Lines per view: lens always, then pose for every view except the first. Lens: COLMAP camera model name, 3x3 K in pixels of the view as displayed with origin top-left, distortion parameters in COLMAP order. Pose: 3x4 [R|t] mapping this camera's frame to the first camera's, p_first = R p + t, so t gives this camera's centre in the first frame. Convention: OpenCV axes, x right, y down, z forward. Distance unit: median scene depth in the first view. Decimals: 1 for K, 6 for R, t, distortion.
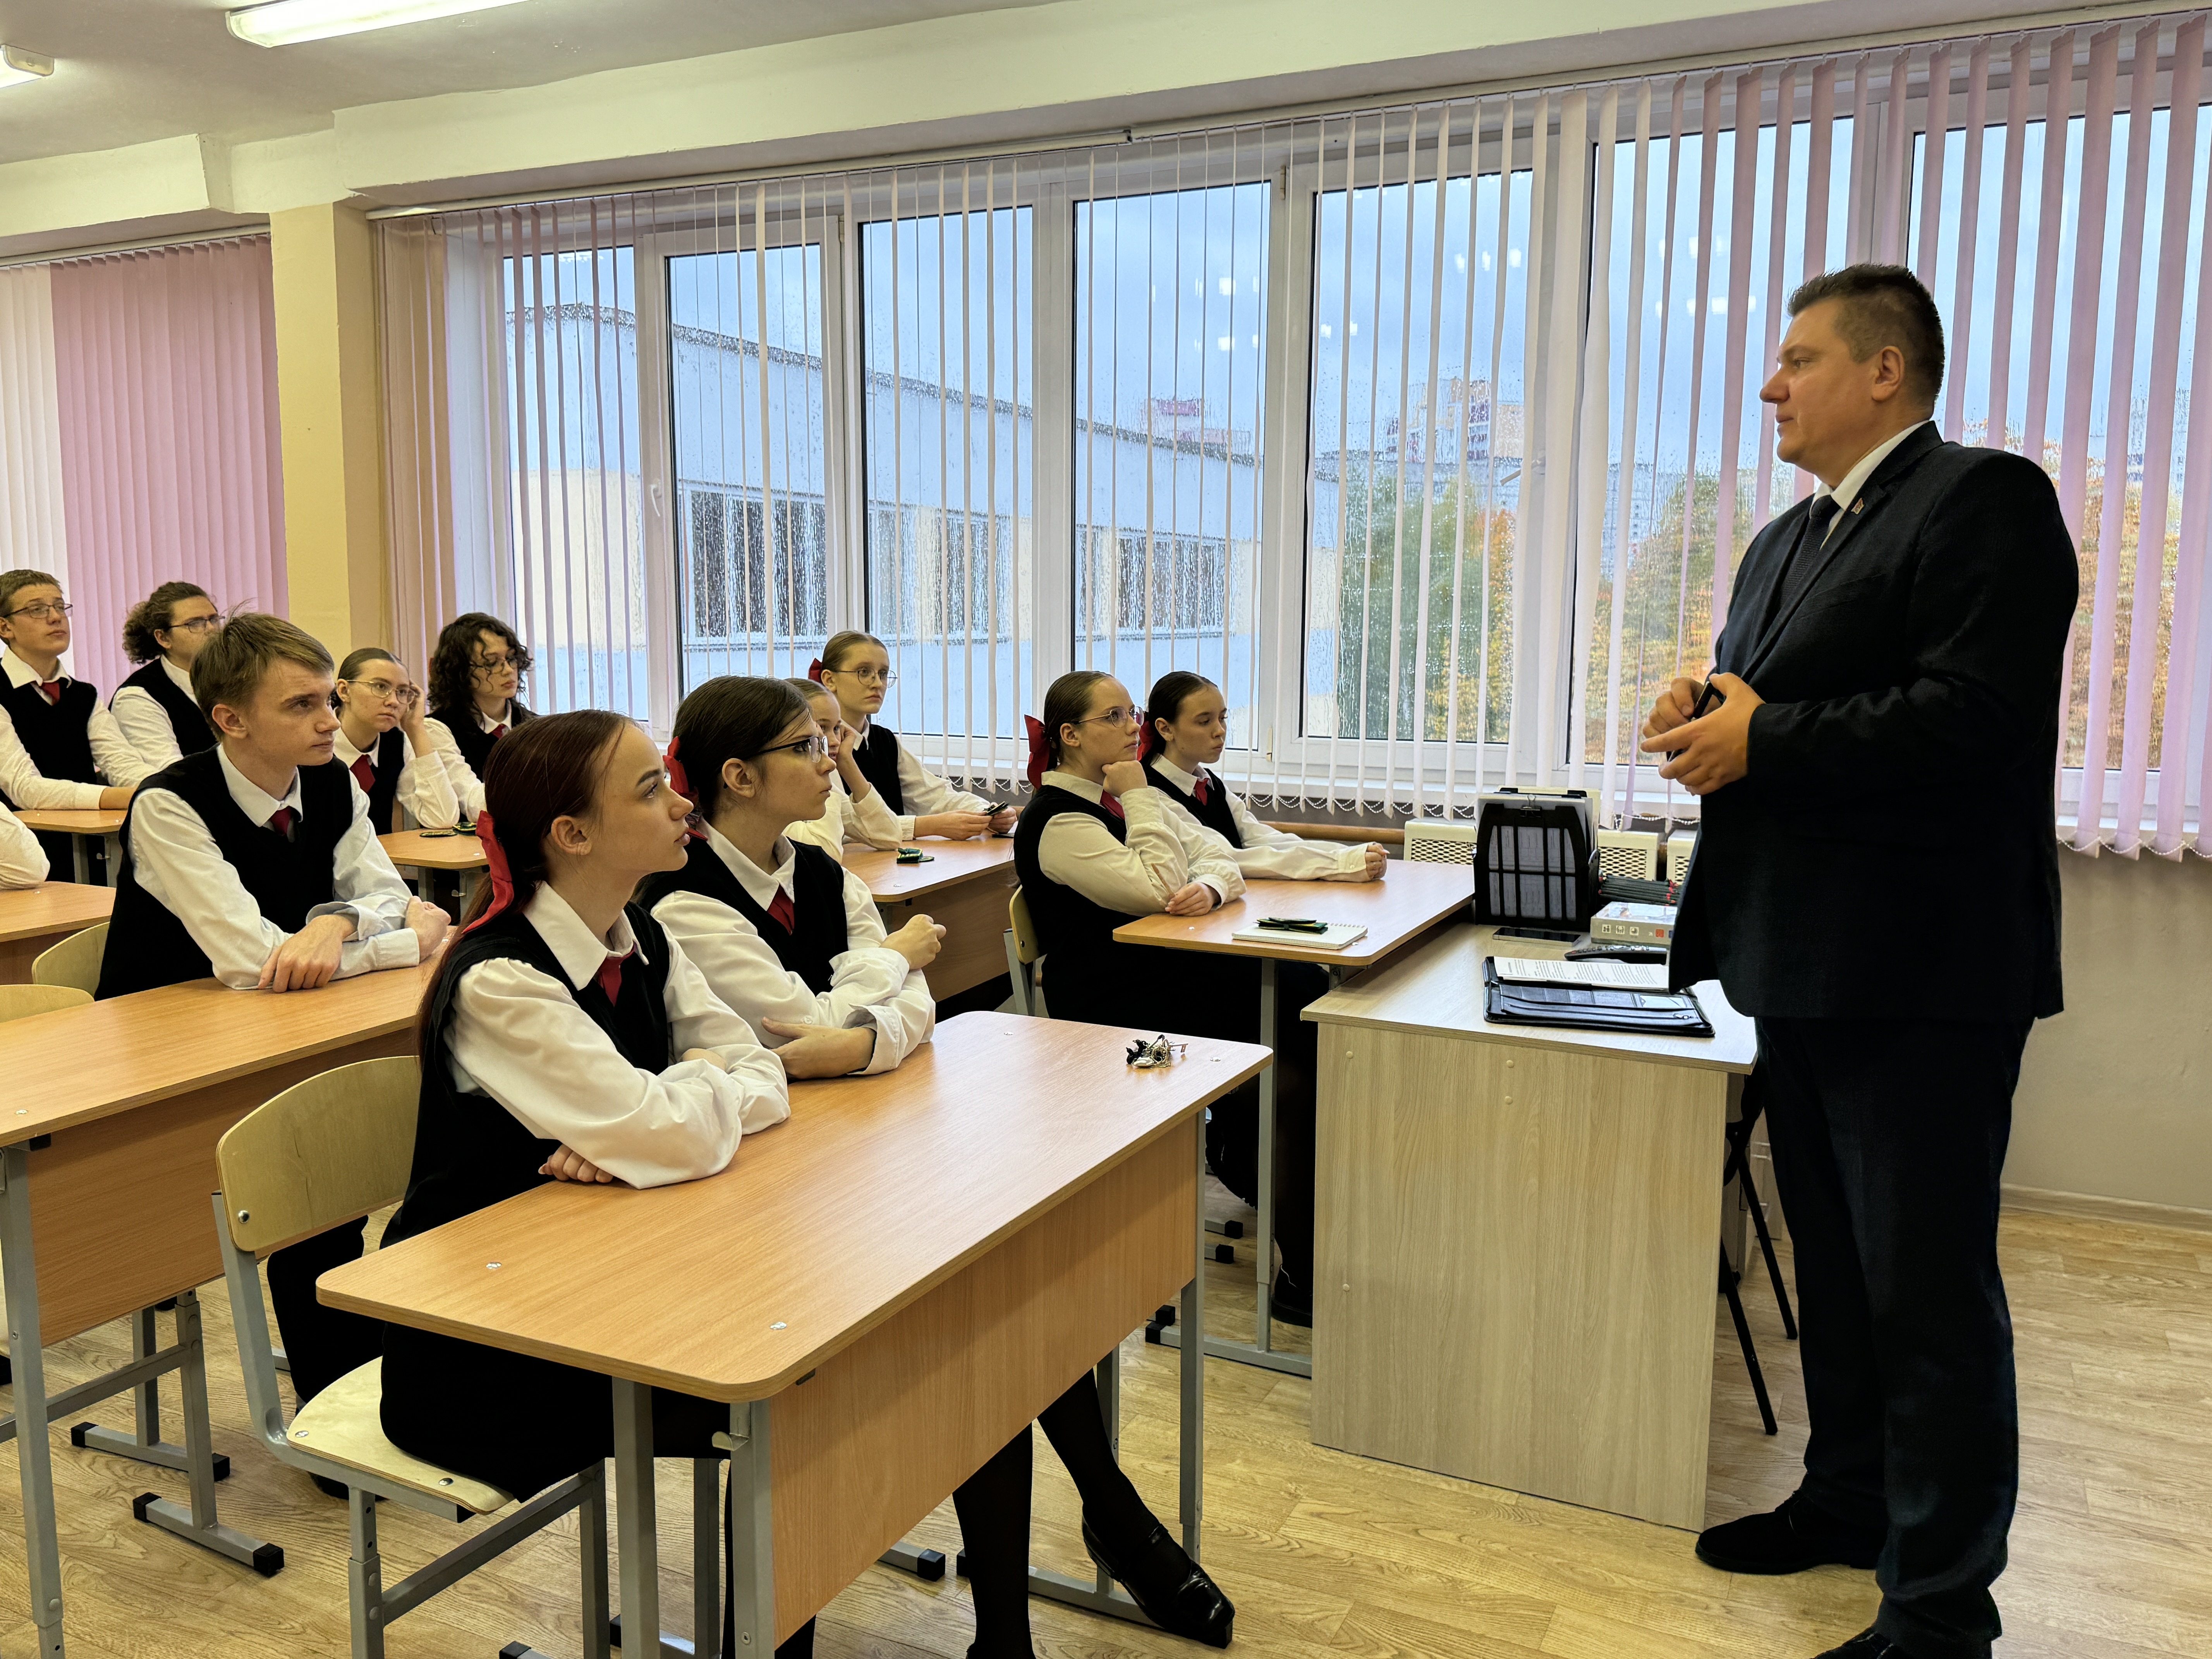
lens RADIAL K [[1792.0, 0, 1104.1], [0, 1792.0, 843.8], [0, 0, 1]] dist [0.101683, -0.124333]
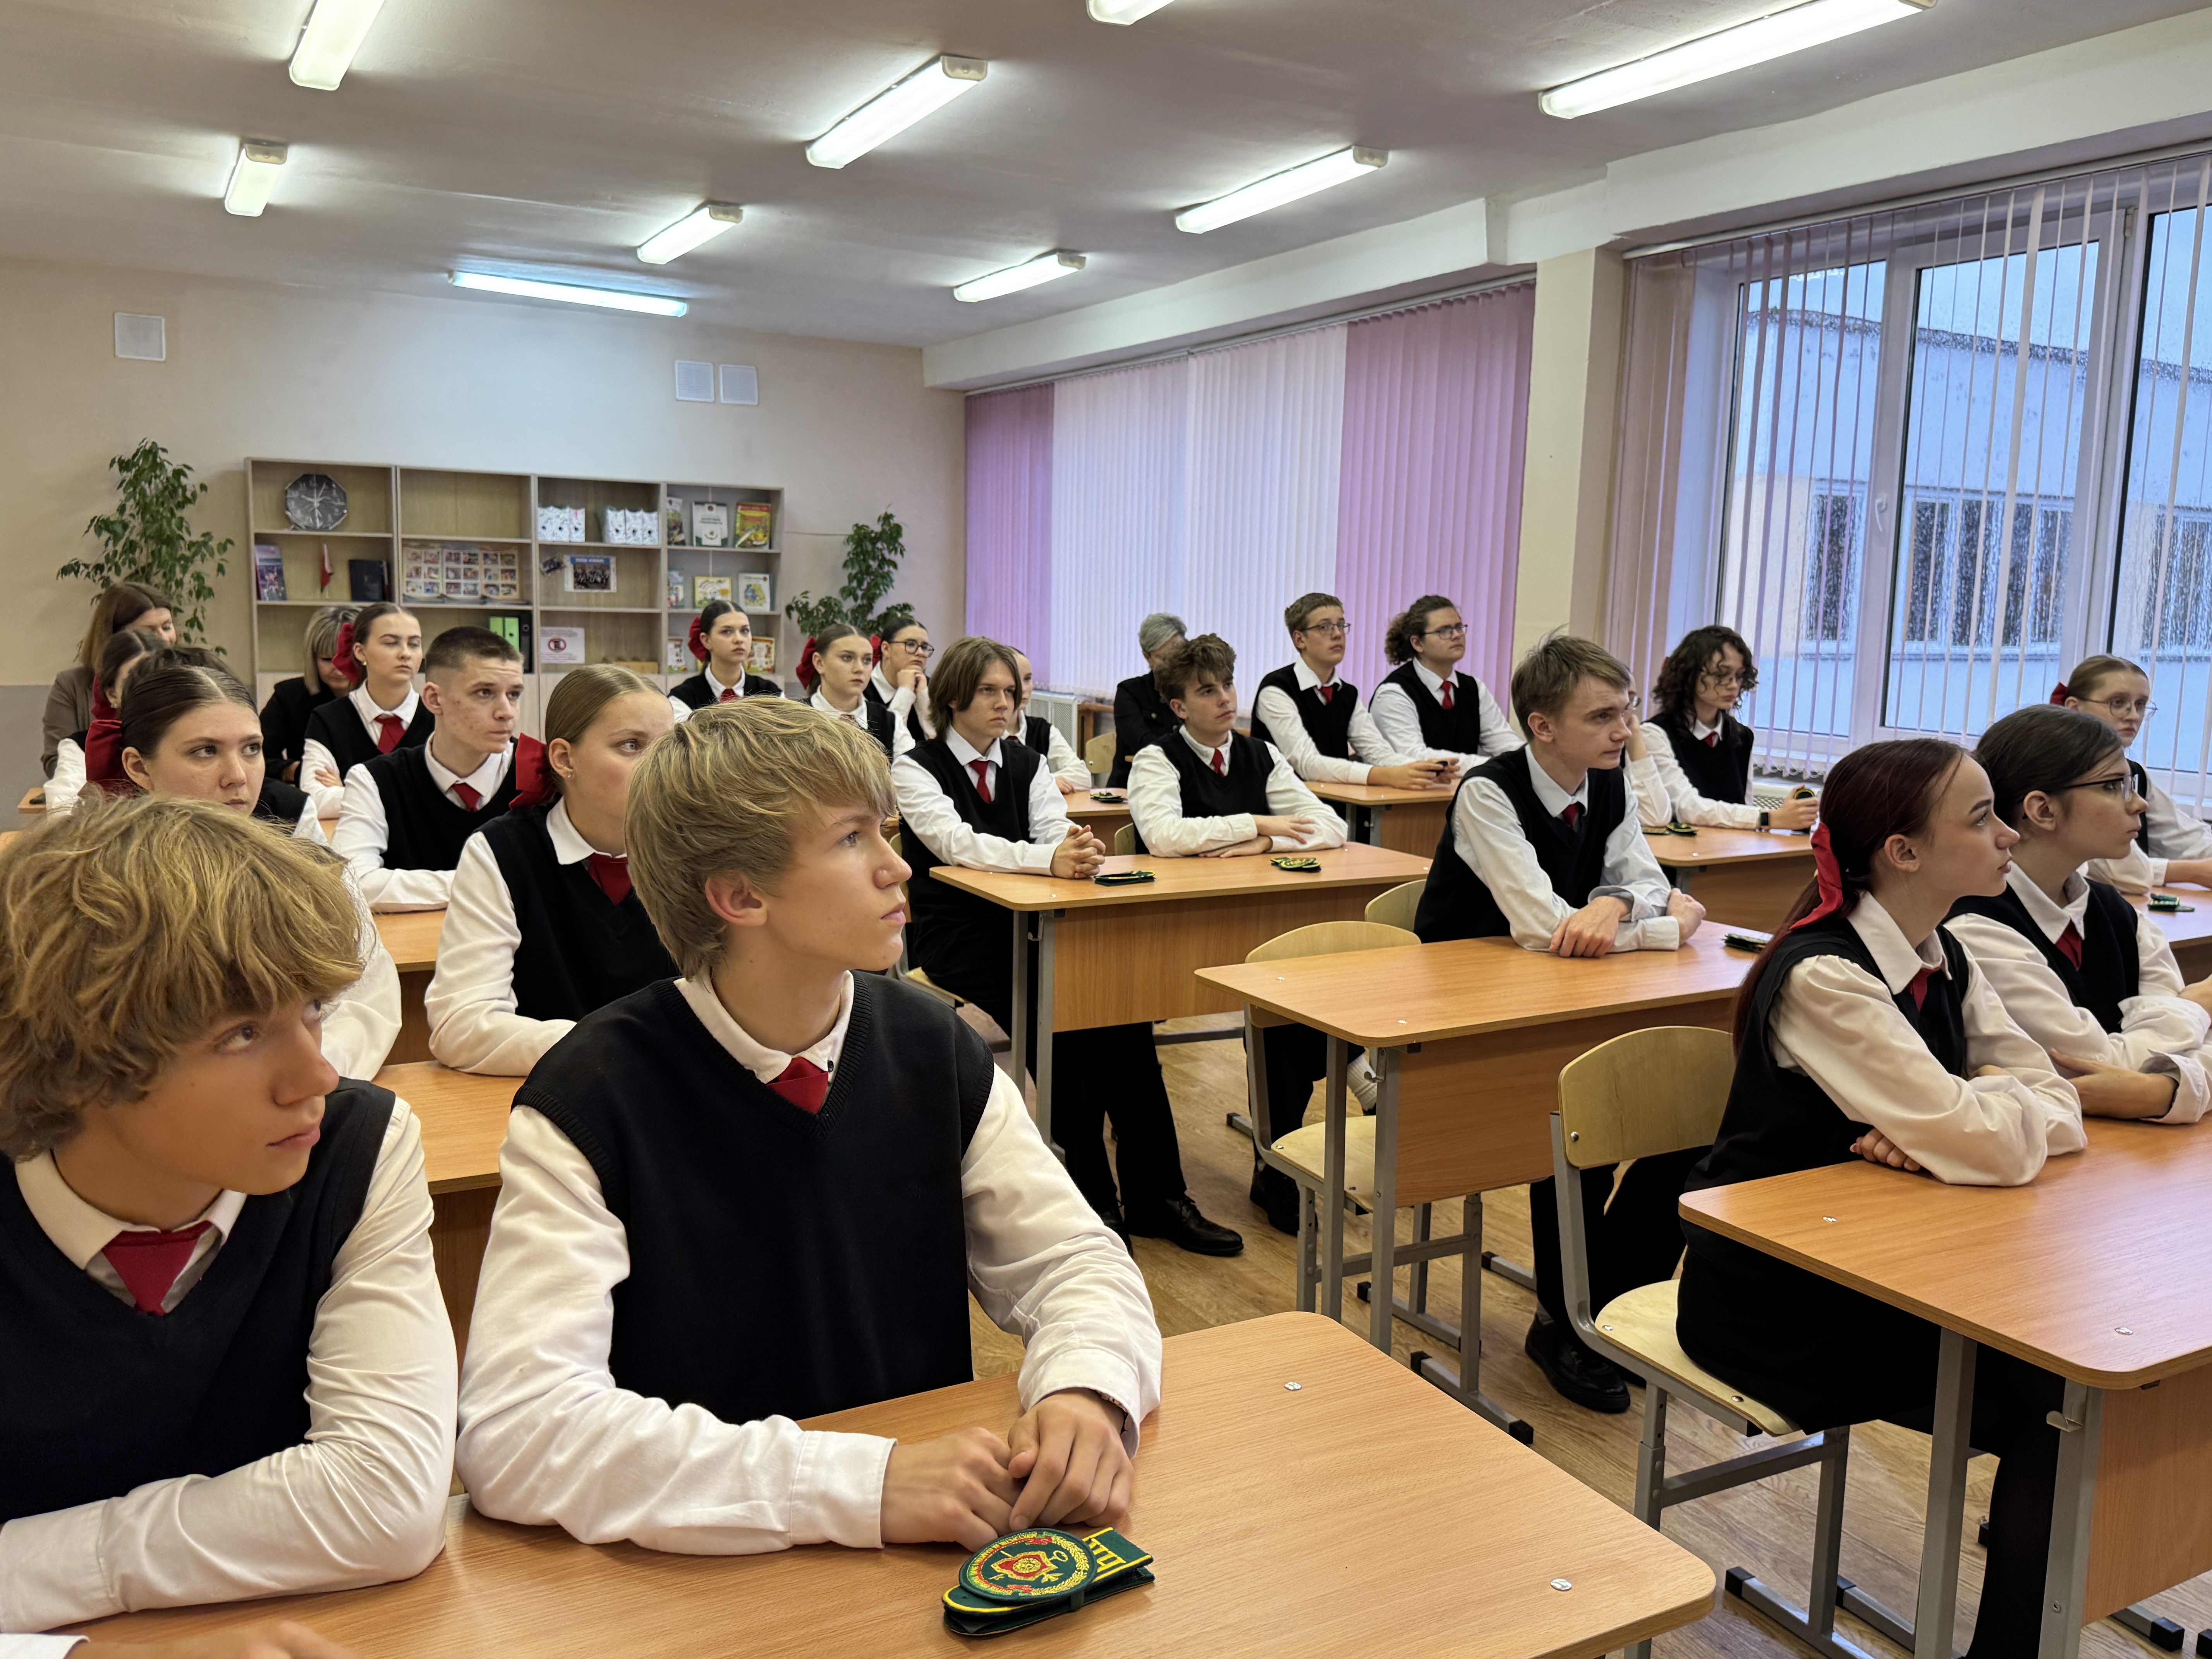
lens RADIAL K [[1792.0, 0, 1096.3], [0, 1792.0, 827.3], [0, 0, 1]] dist [0.101683, -0.124333]
pose [[0.819818, 0.092138, -0.565162, -0.048838], [-0.097712, 0.995004, 0.020476, 0.003313], [0.564225, 0.038436, 0.824726, -0.130344]]
